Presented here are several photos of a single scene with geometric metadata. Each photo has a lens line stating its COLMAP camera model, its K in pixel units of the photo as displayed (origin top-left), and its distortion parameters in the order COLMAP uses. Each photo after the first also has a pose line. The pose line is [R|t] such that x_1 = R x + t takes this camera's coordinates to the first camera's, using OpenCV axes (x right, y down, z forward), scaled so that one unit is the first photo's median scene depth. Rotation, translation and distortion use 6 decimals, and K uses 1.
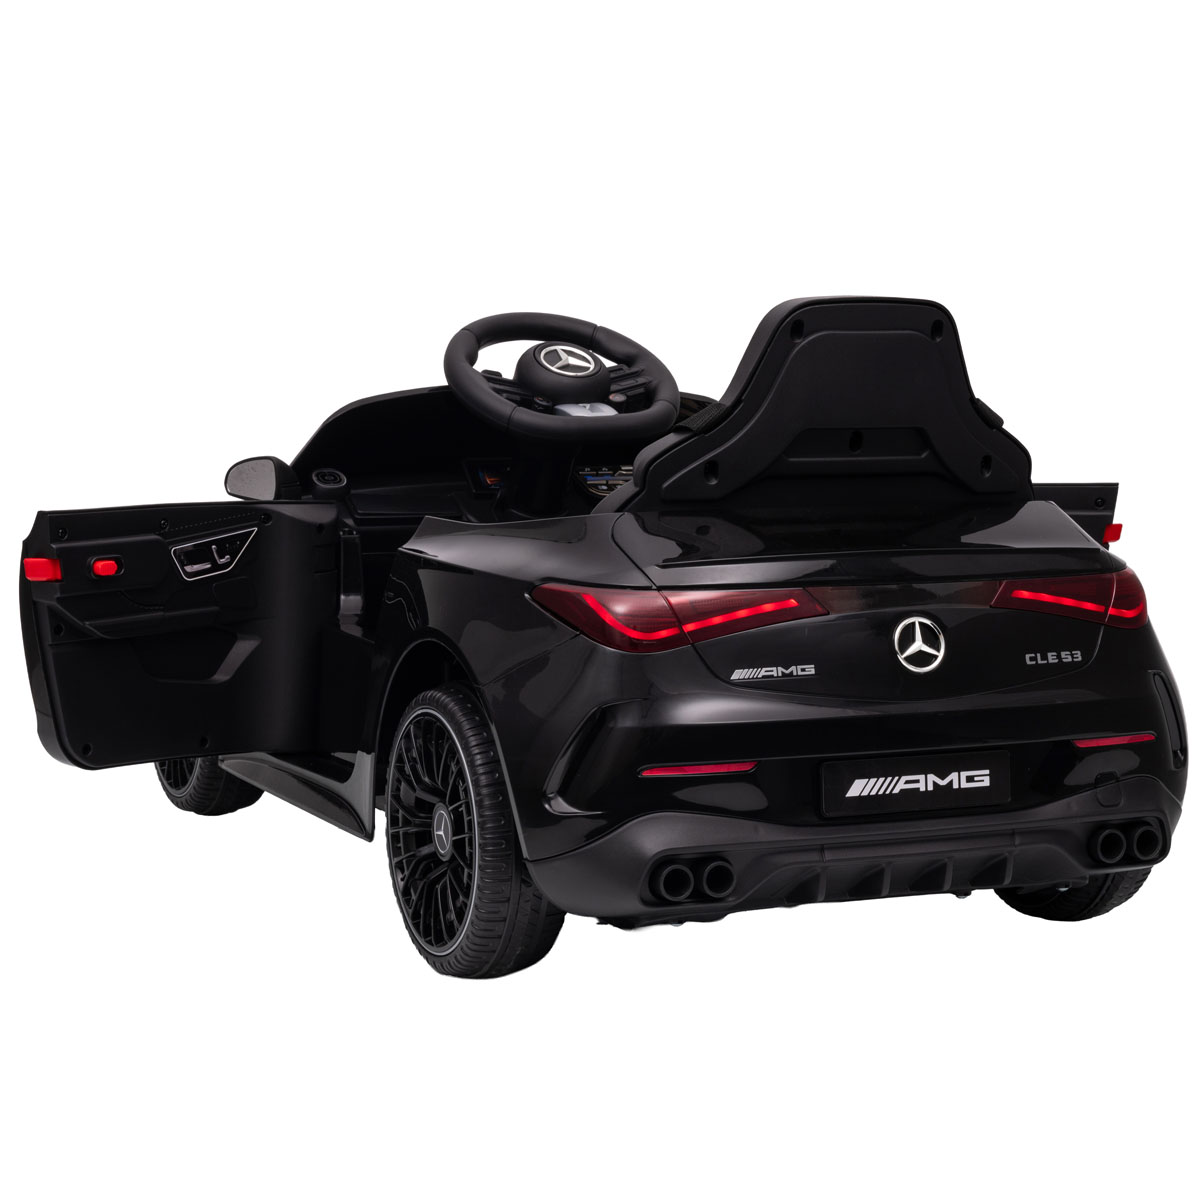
lens RADIAL K [[4310.4, 0, 600.0], [0, 4310.4, 600.0], [0, 0, 1]] dist [-0.174186, -0.075697]
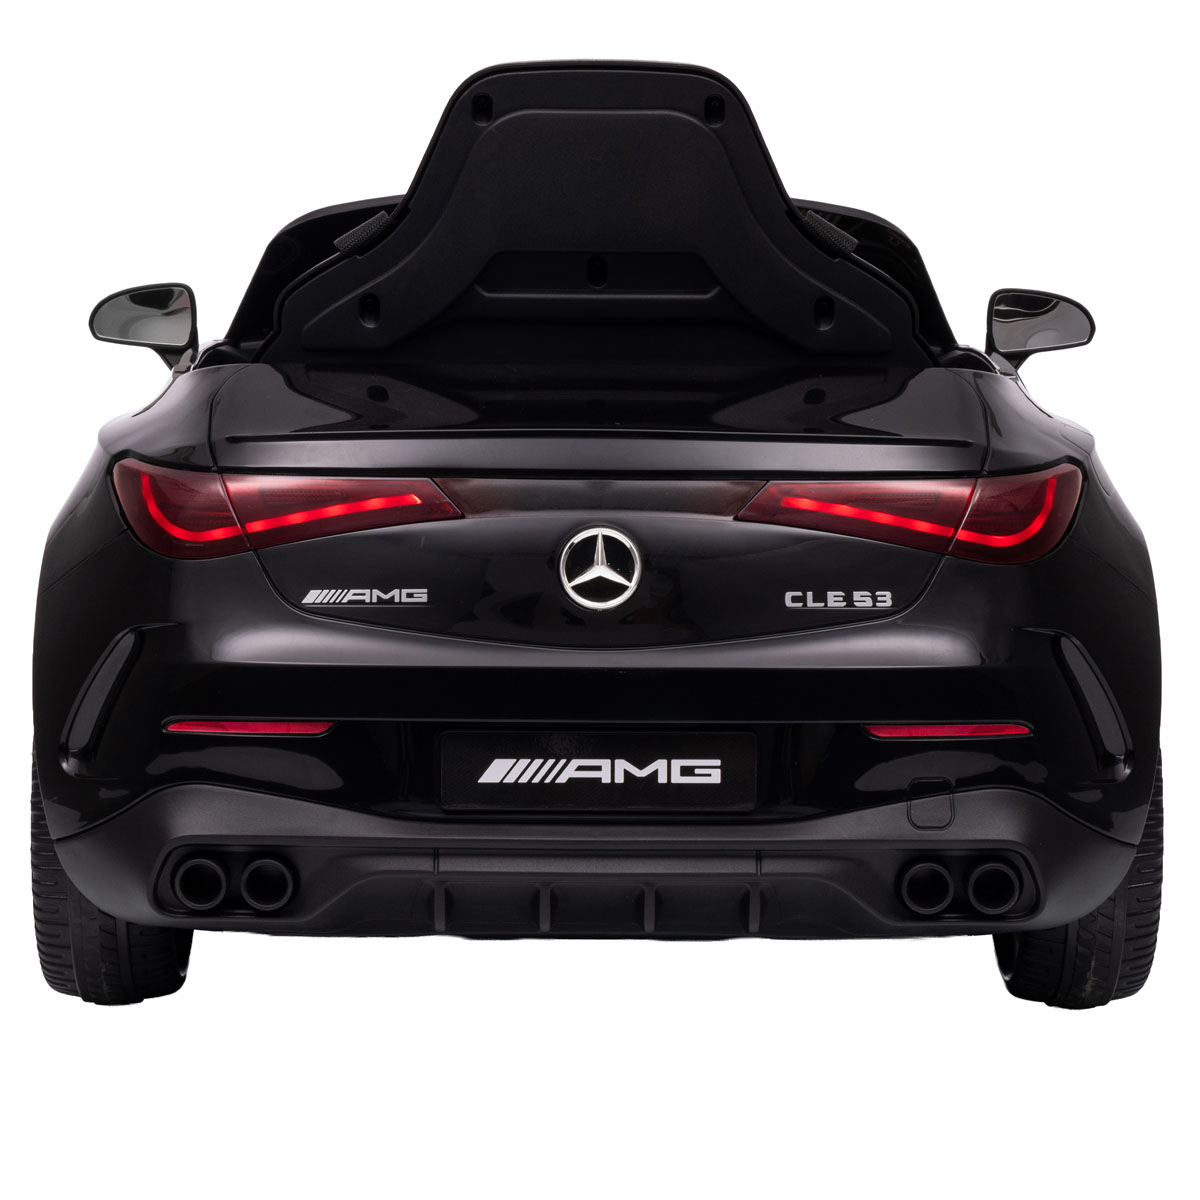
lens RADIAL K [[4310.4, 0, 600.0], [0, 4310.4, 600.0], [0, 0, 1]] dist [-0.174186, -0.075697]
pose [[0.854515, 0.053554, -0.516658, 0.426642], [-0.041575, 0.998531, 0.034740, -0.008358], [0.517760, -0.008206, 0.855487, 0.415654]]
